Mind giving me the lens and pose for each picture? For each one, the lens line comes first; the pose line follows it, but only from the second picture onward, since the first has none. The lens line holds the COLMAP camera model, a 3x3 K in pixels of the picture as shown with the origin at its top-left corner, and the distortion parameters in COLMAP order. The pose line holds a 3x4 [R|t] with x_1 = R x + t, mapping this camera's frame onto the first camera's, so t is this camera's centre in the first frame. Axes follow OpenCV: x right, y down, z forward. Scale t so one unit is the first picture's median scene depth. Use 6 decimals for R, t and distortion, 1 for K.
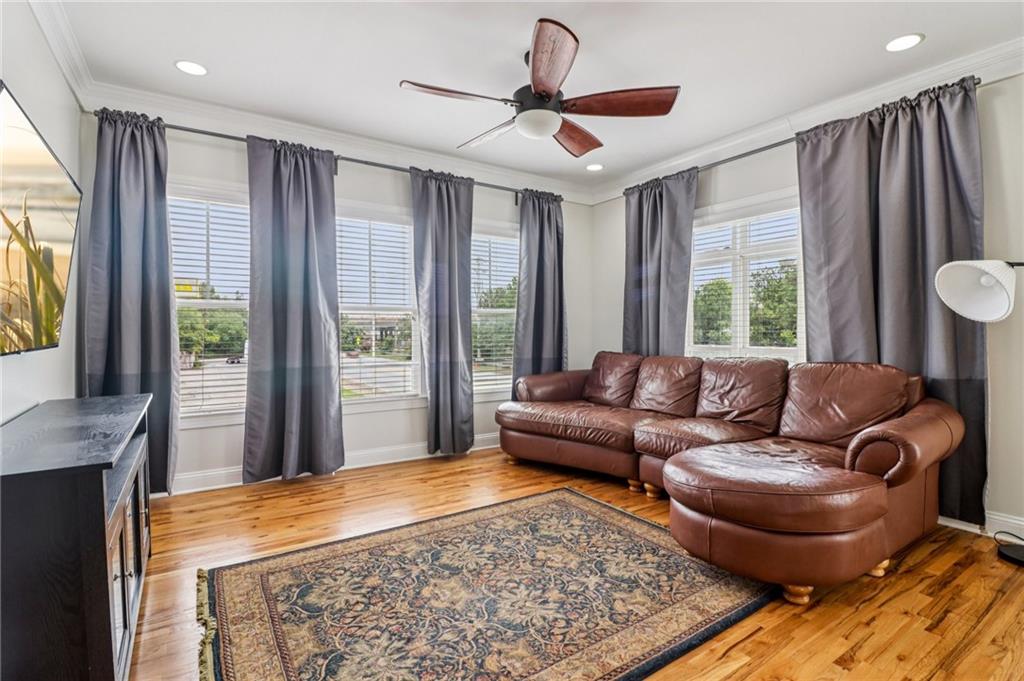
lens RADIAL K [[494.8, 0, 522.2], [0, 494.8, 336.0], [0, 0, 1]] dist [-0.000178, -0.011931]
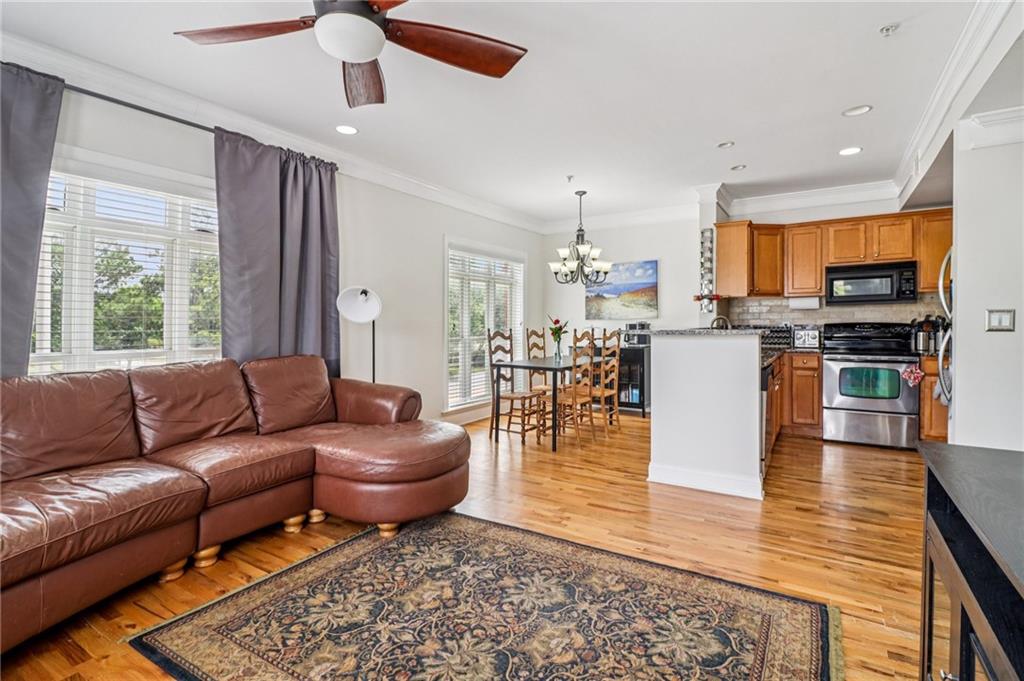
lens RADIAL K [[487.9, 0, 512.6], [0, 487.9, 322.7], [0, 0, 1]] dist [-0.001575, -0.013151]
pose [[-0.404056, 0.002515, 0.914731, -0.529295], [0.013723, 0.999900, 0.003313, -0.019543], [-0.914631, 0.013892, -0.404050, 0.831729]]
